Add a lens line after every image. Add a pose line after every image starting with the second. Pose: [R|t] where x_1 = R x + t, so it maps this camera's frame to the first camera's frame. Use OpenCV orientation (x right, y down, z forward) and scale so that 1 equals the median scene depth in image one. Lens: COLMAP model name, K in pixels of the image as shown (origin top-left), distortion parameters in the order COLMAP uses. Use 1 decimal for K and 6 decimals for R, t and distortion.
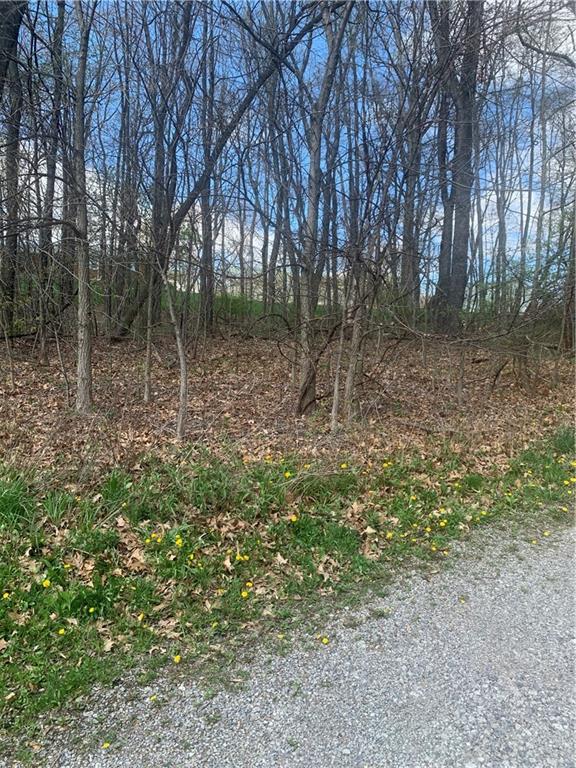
lens RADIAL K [[585.4, 0, 287.1], [0, 585.4, 382.7], [0, 0, 1]] dist [0.022617, -0.019861]
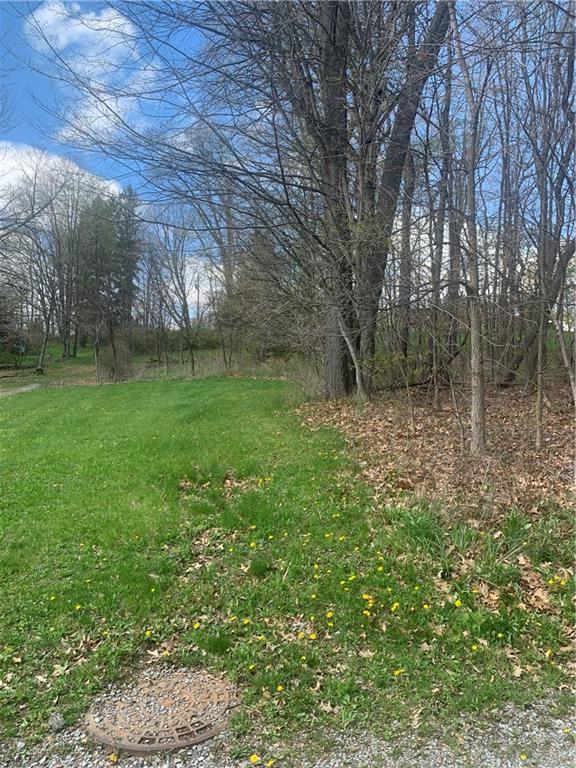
lens RADIAL K [[585.4, 0, 295.7], [0, 585.4, 377.6], [0, 0, 1]] dist [0.022617, -0.019861]
pose [[0.817101, -0.036803, -0.575318, 0.002655], [-0.012904, 0.996543, -0.082076, 0.003699], [0.576350, 0.074488, 0.813801, -0.116106]]
